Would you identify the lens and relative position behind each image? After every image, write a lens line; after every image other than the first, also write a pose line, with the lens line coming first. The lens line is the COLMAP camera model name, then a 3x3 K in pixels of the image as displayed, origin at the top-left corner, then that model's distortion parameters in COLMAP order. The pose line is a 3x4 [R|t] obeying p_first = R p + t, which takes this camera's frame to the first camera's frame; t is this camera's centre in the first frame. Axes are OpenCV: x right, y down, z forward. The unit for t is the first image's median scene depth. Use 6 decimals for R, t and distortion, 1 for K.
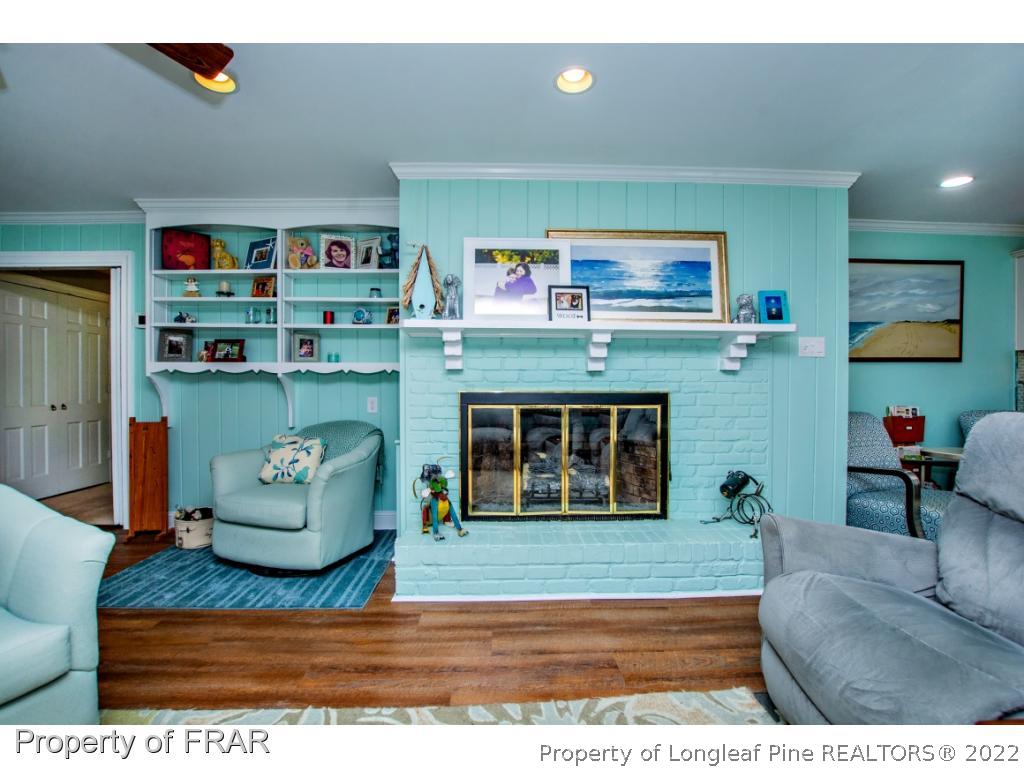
lens RADIAL K [[470.4, 0, 512.1], [0, 470.4, 382.7], [0, 0, 1]] dist [-0.033856, 0.001772]
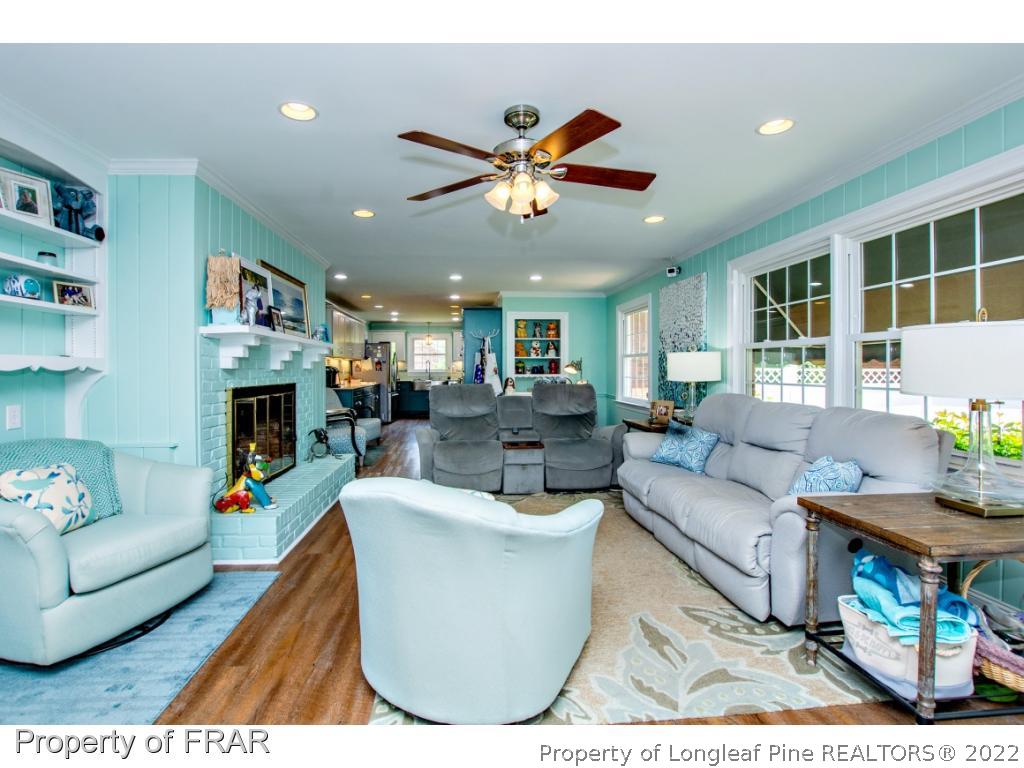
lens RADIAL K [[470.4, 0, 510.2], [0, 470.4, 376.1], [0, 0, 1]] dist [-0.033856, 0.001772]
pose [[-0.076169, -0.014360, 0.996992, -1.395667], [0.001910, 0.999892, 0.014547, -0.027016], [-0.997093, 0.003012, -0.076133, 0.463706]]
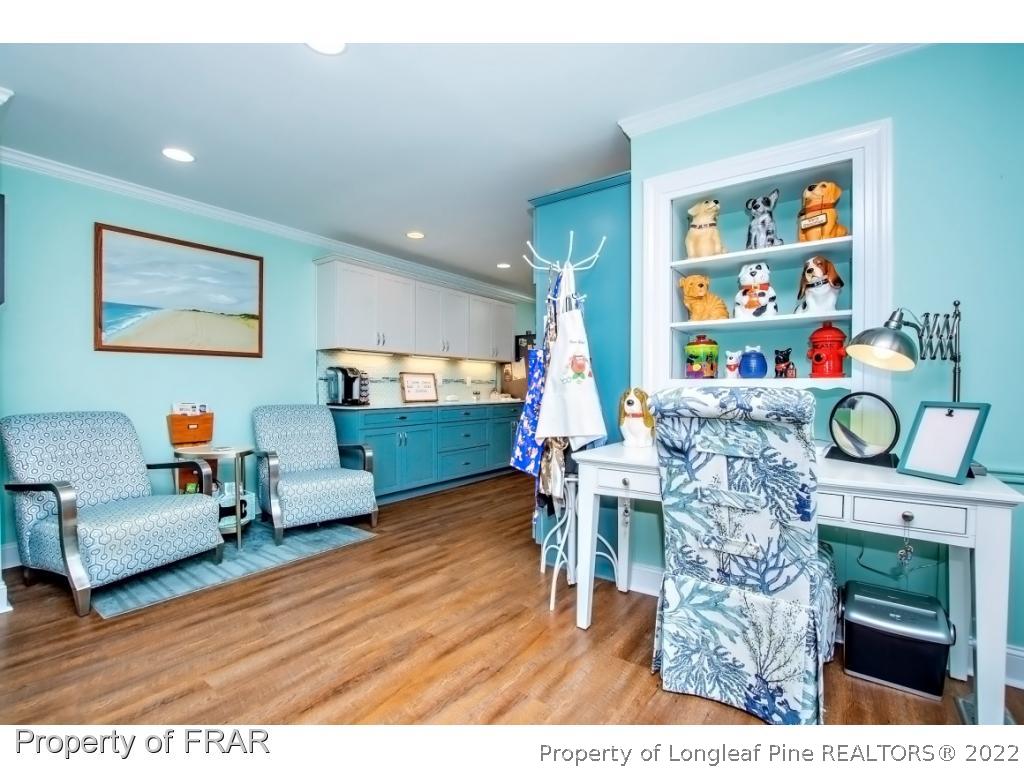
lens RADIAL K [[470.4, 0, 517.0], [0, 470.4, 387.8], [0, 0, 1]] dist [-0.033856, 0.001772]
pose [[0.616042, 0.000402, 0.787714, 0.528930], [-0.001774, 0.999998, 0.000877, 0.019027], [-0.787712, -0.001938, 0.616041, -0.076819]]
